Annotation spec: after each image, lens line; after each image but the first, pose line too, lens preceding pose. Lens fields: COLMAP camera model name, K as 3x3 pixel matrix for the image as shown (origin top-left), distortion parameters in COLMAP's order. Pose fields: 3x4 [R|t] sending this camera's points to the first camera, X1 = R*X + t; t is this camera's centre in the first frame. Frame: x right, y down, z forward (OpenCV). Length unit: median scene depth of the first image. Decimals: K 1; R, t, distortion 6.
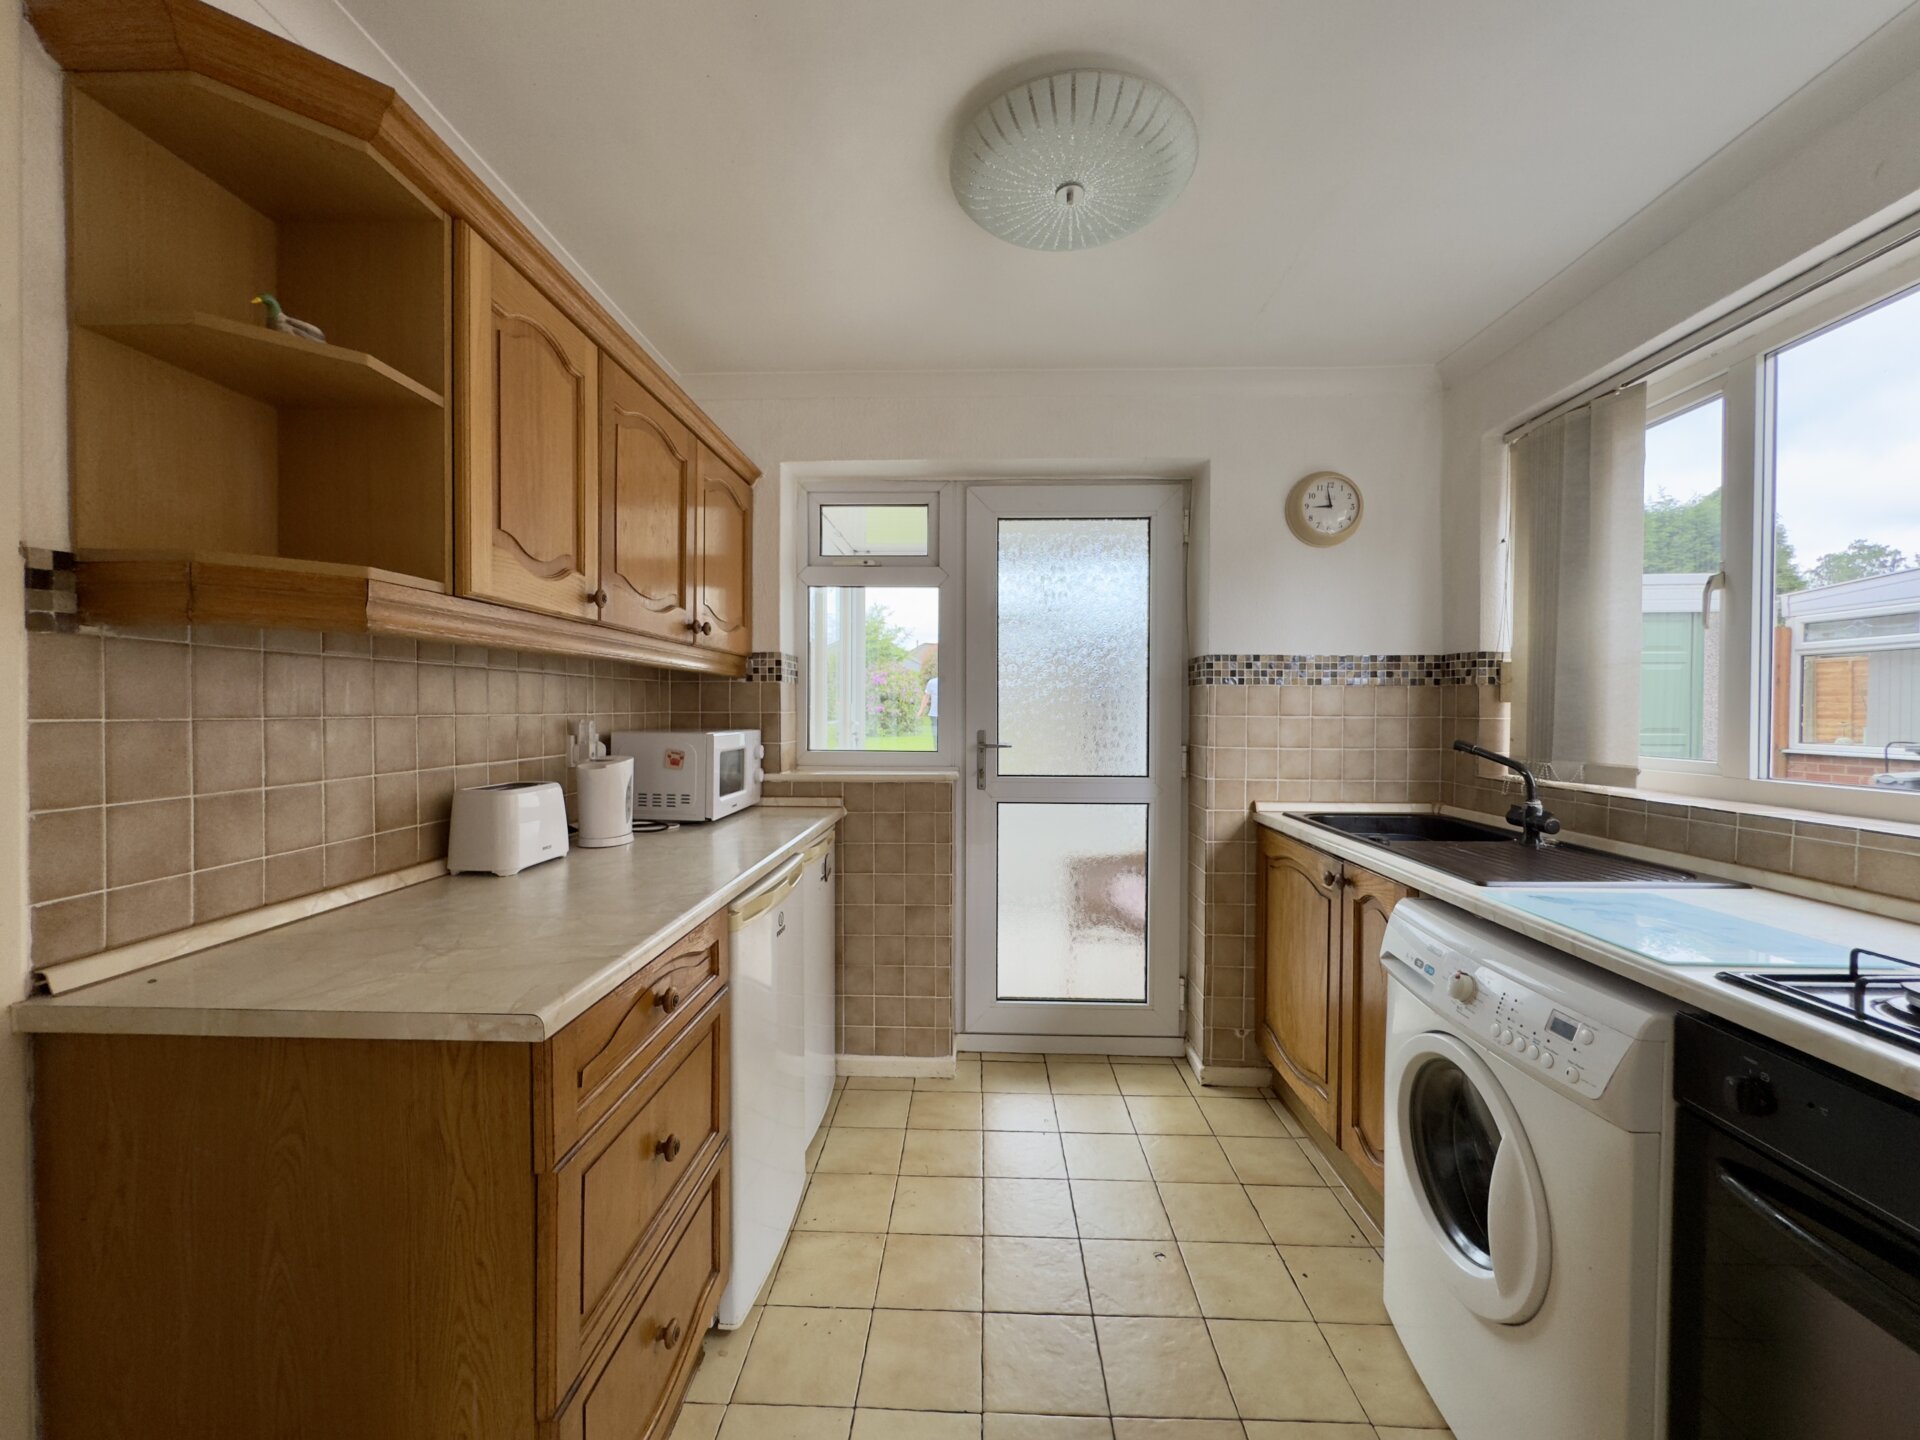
lens RADIAL K [[763.3, 0, 957.7], [0, 763.3, 722.5], [0, 0, 1]] dist [-0.004130, 0.000532]
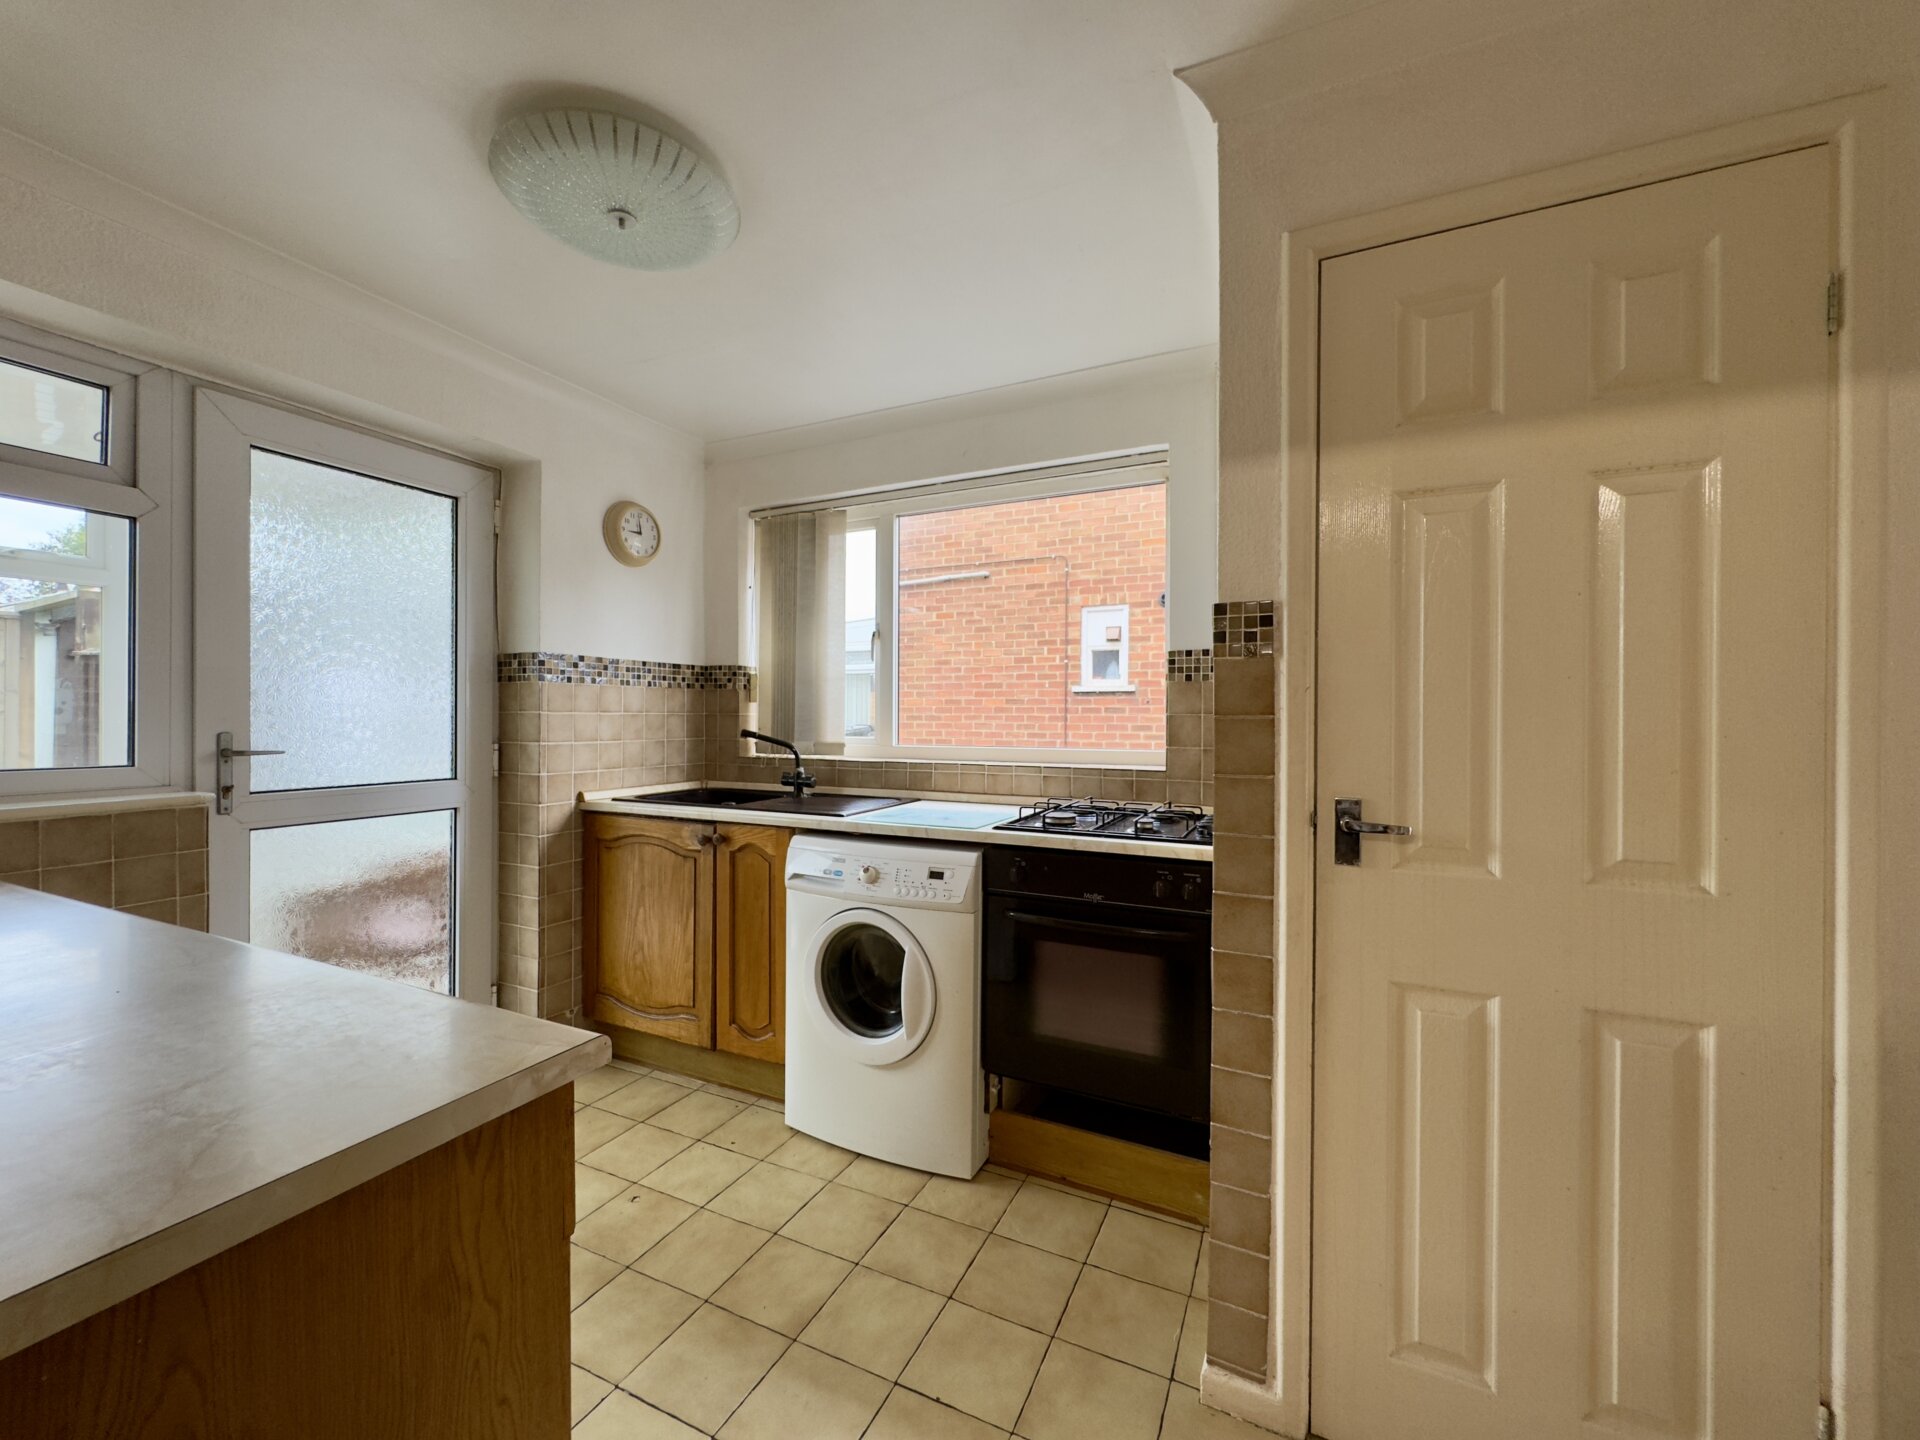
lens RADIAL K [[763.3, 0, 958.0], [0, 763.3, 721.4], [0, 0, 1]] dist [-0.004130, 0.000532]
pose [[0.396544, -0.008660, 0.917975, -0.389592], [0.013100, 0.999907, 0.003775, 0.007230], [-0.917922, 0.010528, 0.396621, 0.087574]]
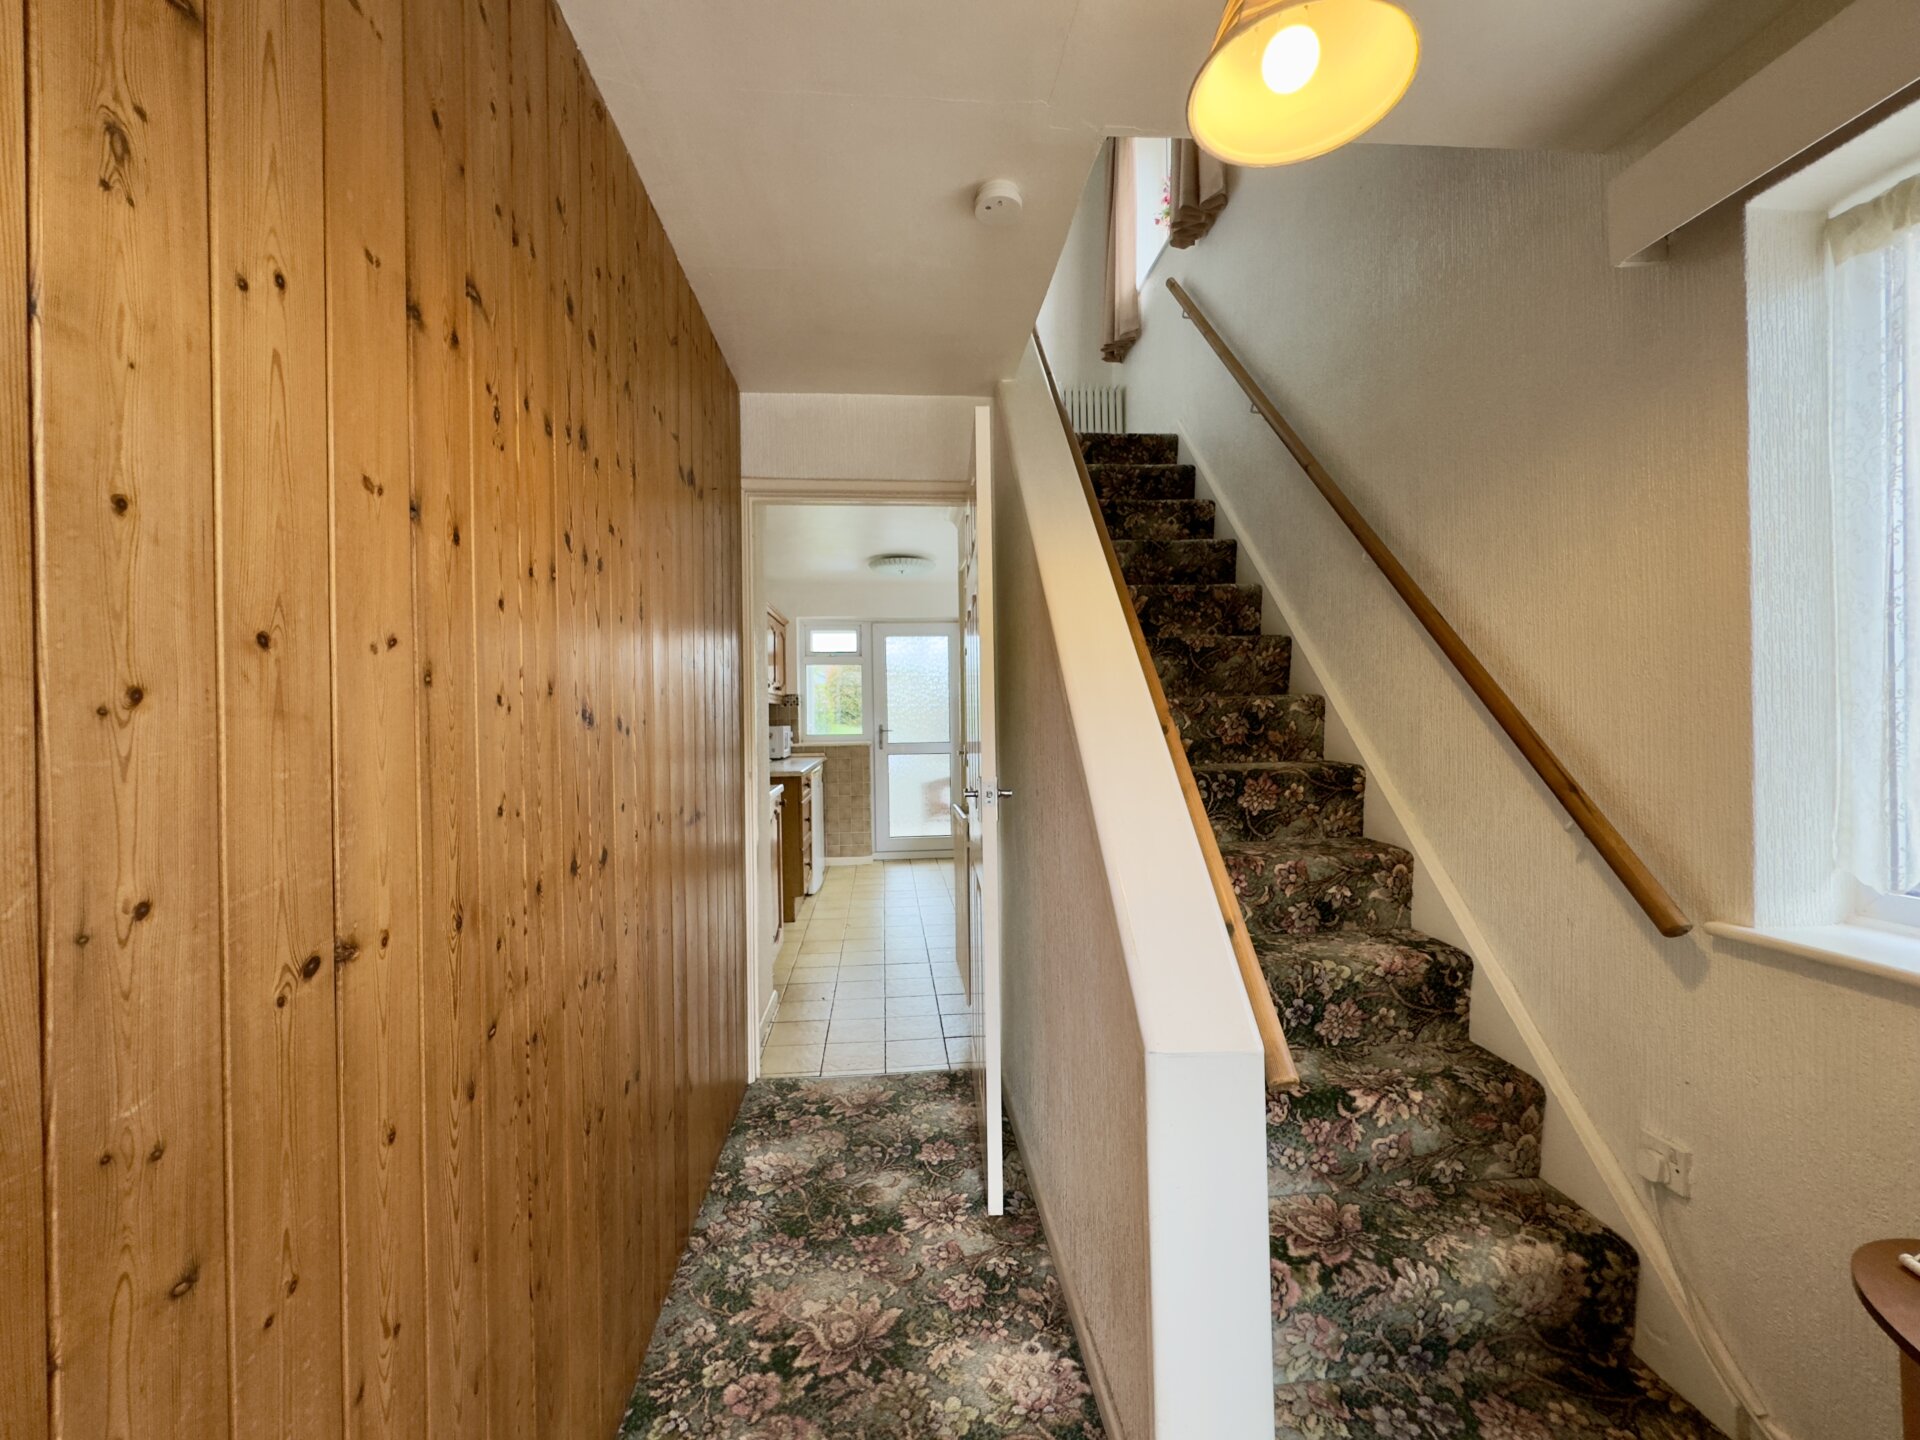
lens RADIAL K [[763.3, 0, 950.8], [0, 763.3, 720.5], [0, 0, 1]] dist [-0.004130, 0.000532]
pose [[0.993005, -0.020355, 0.116306, -0.031624], [0.021512, 0.999731, -0.008699, 0.025601], [-0.116097, 0.011140, 0.993175, -1.562057]]
